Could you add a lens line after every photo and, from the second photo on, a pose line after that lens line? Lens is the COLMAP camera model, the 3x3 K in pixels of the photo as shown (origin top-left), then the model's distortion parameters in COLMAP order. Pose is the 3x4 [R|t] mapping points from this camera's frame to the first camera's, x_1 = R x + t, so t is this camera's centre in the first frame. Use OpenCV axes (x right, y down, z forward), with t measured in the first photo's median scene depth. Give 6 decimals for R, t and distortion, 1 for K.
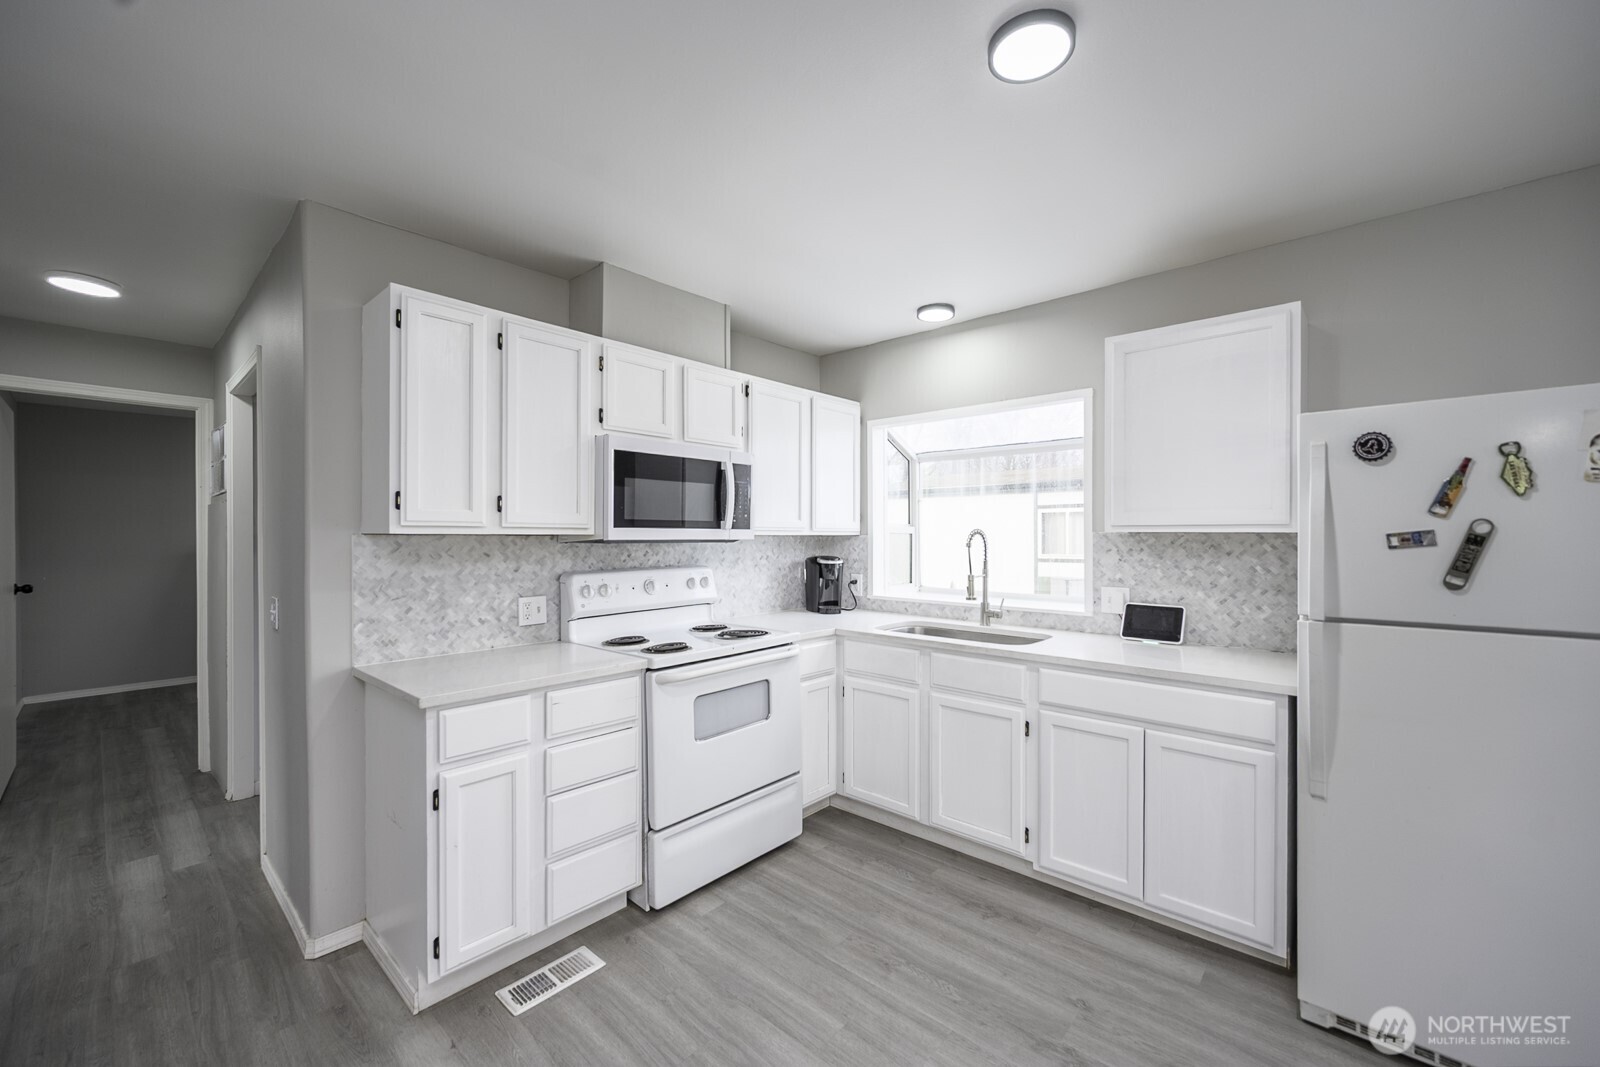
lens RADIAL K [[636.8, 0, 802.7], [0, 636.8, 539.2], [0, 0, 1]] dist [-0.003044, 0.000144]
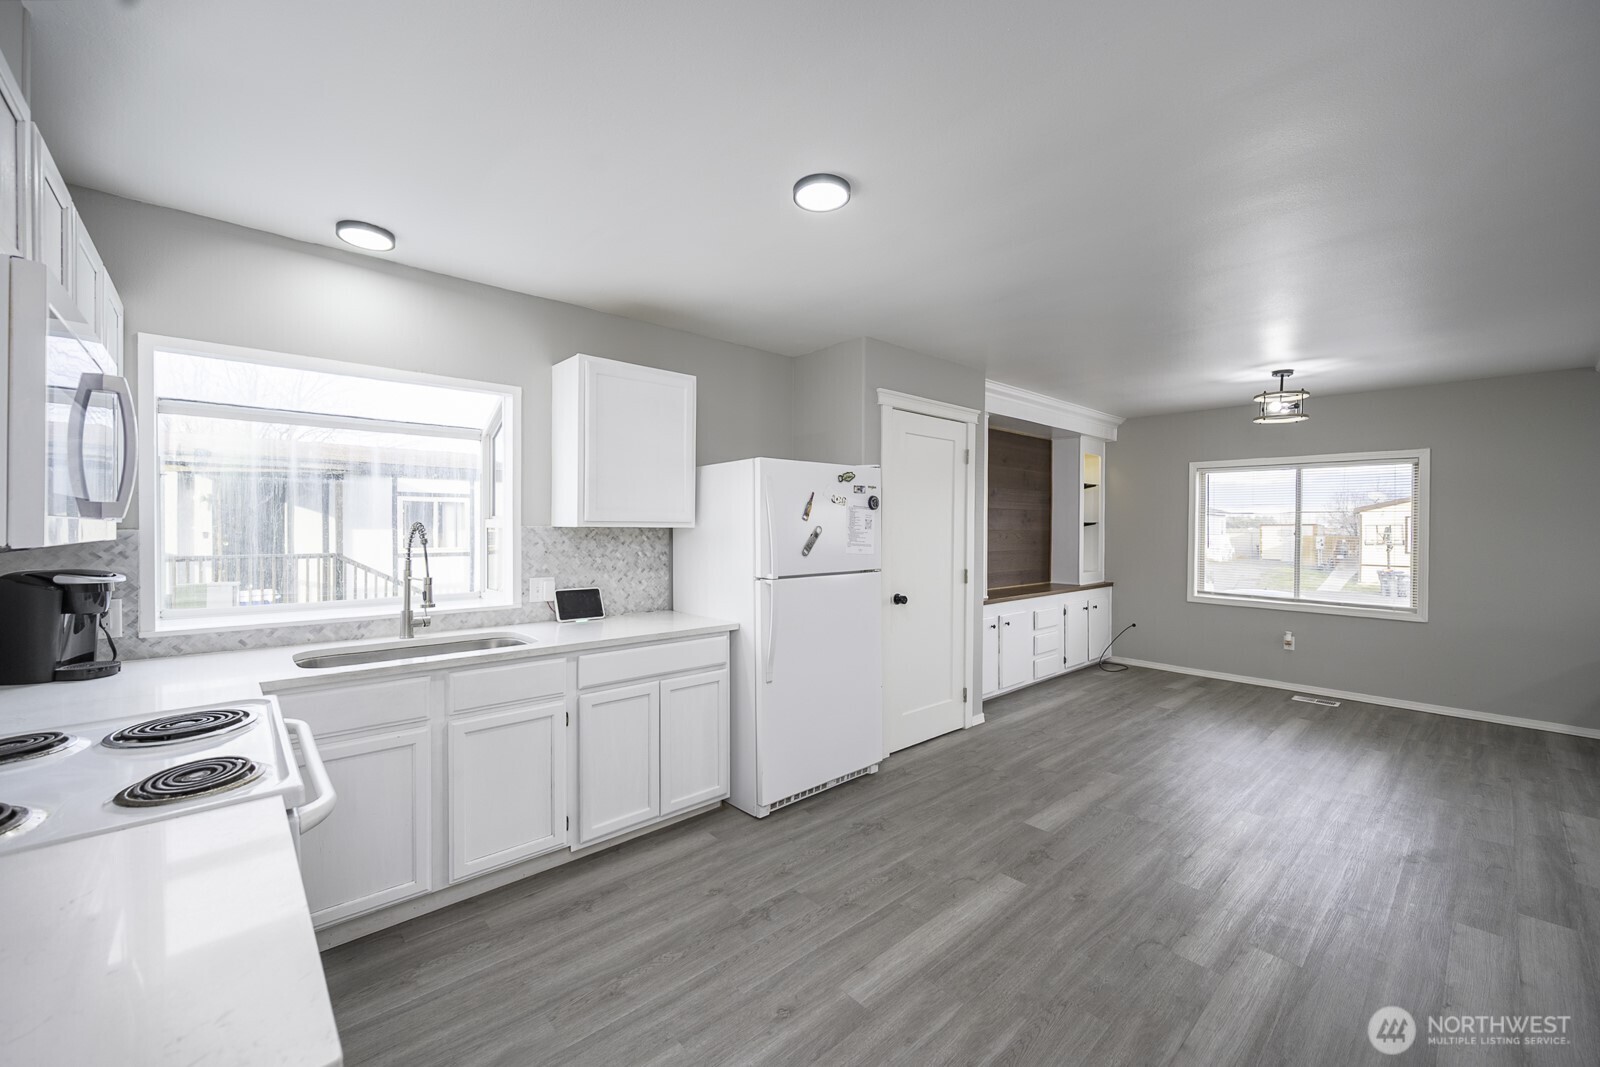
lens RADIAL K [[637.5, 0, 800.0], [0, 637.5, 533.5], [0, 0, 1]] dist [-0.002532, -0.000132]
pose [[0.100646, -0.010151, 0.994871, -0.598890], [0.004225, 0.999943, 0.009775, -0.008649], [-0.994913, 0.003219, 0.100683, 0.499417]]
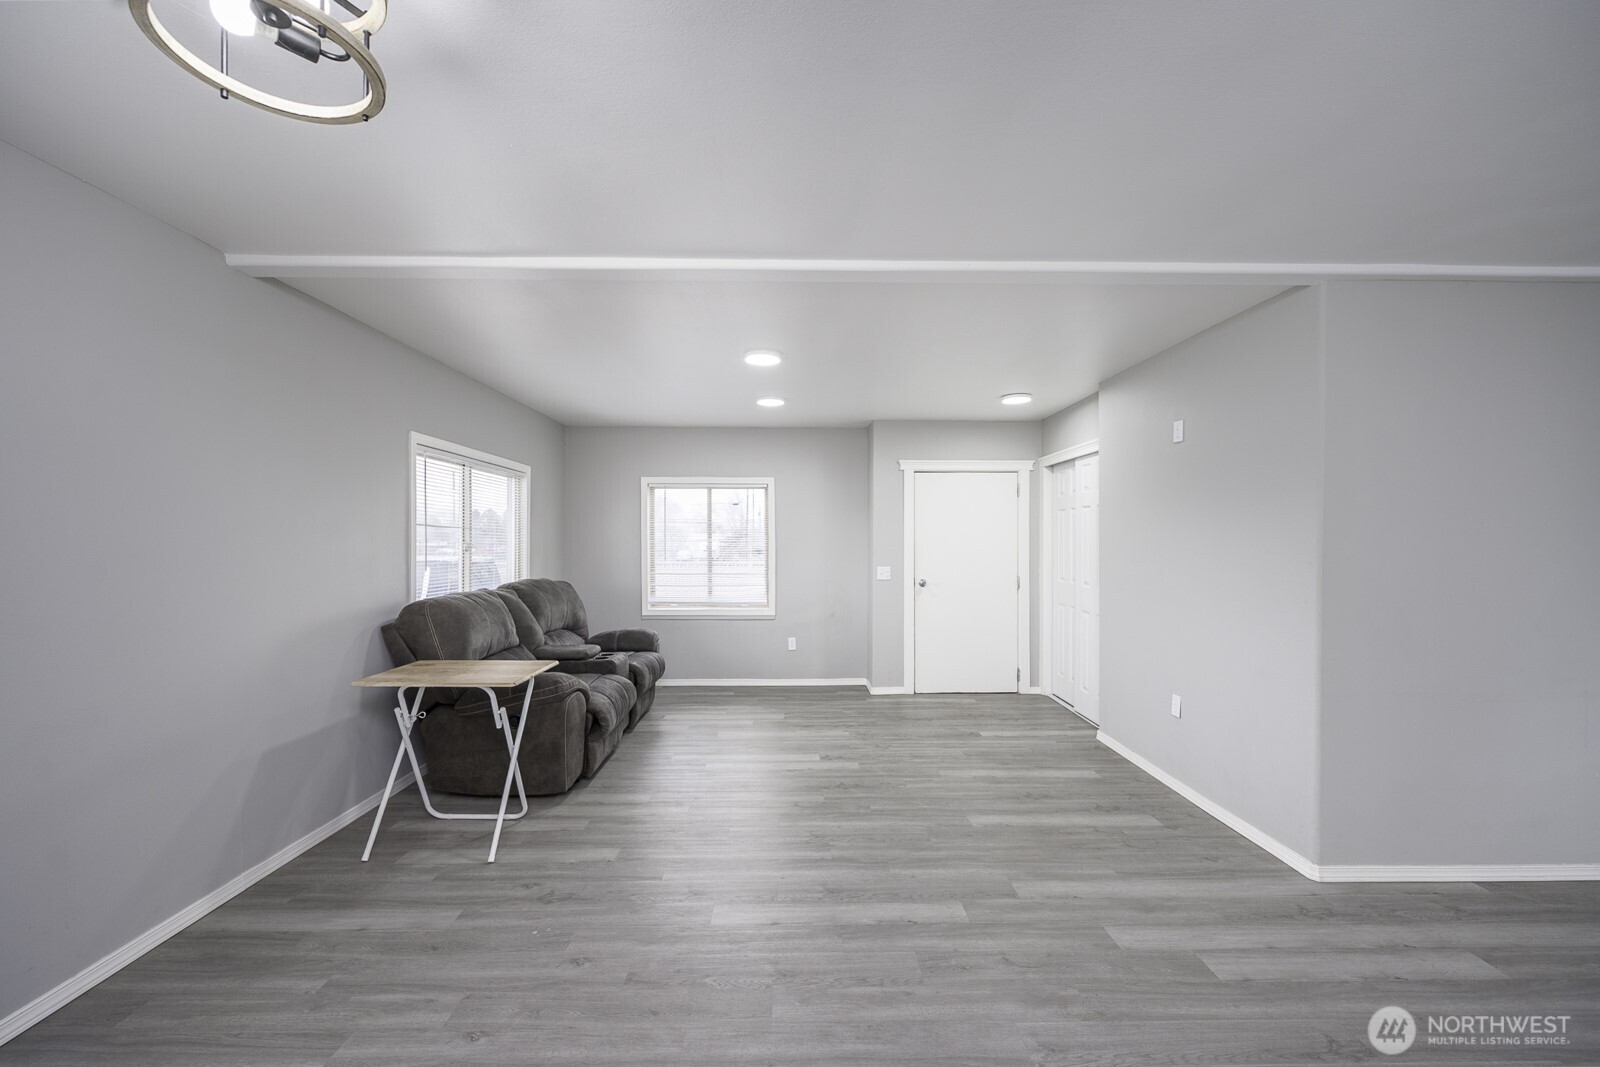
lens RADIAL K [[636.8, 0, 802.7], [0, 636.8, 539.2], [0, 0, 1]] dist [-0.003044, 0.000144]
pose [[-0.730513, 0.001183, -0.682898, 1.266827], [-0.004719, 0.999966, 0.006780, -0.001772], [0.682883, 0.008176, -0.730482, -0.100230]]
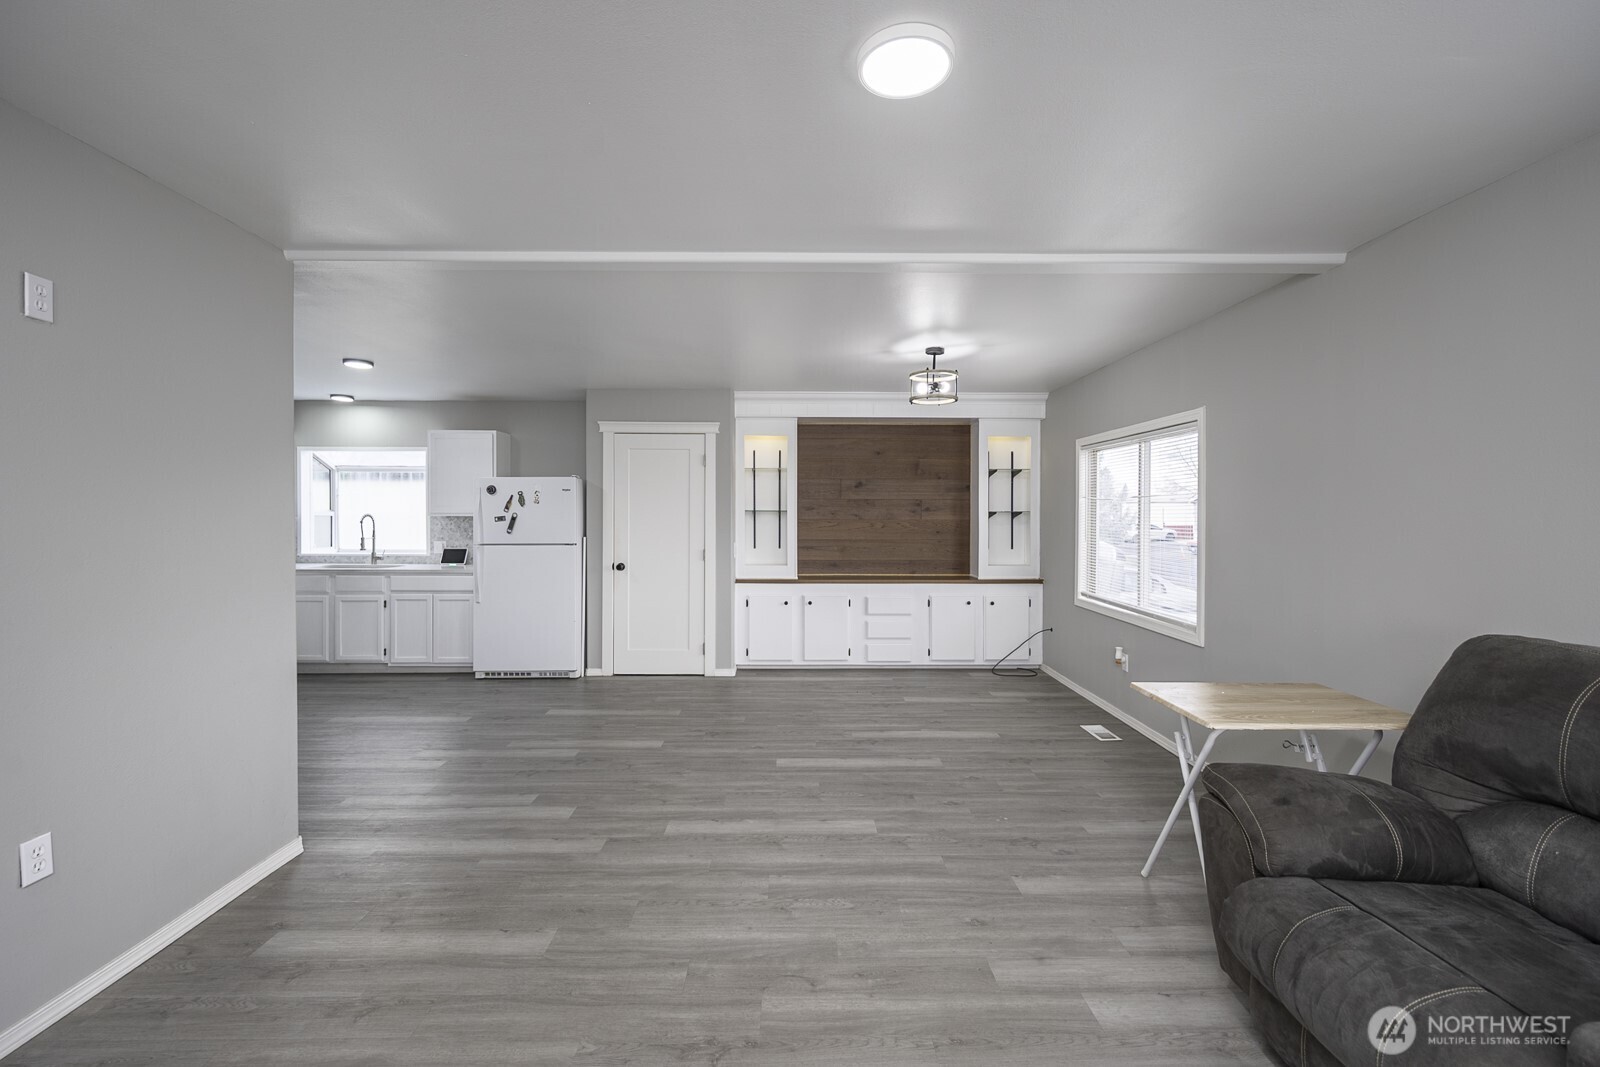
lens RADIAL K [[658.7, 0, 798.8], [0, 658.7, 518.6], [0, 0, 1]] dist [-0.002929, -0.000144]
pose [[0.734611, 0.000807, 0.678488, -0.140194], [0.001794, 0.999993, -0.003133, 0.008272], [-0.678486, 0.003518, 0.734605, -1.605694]]
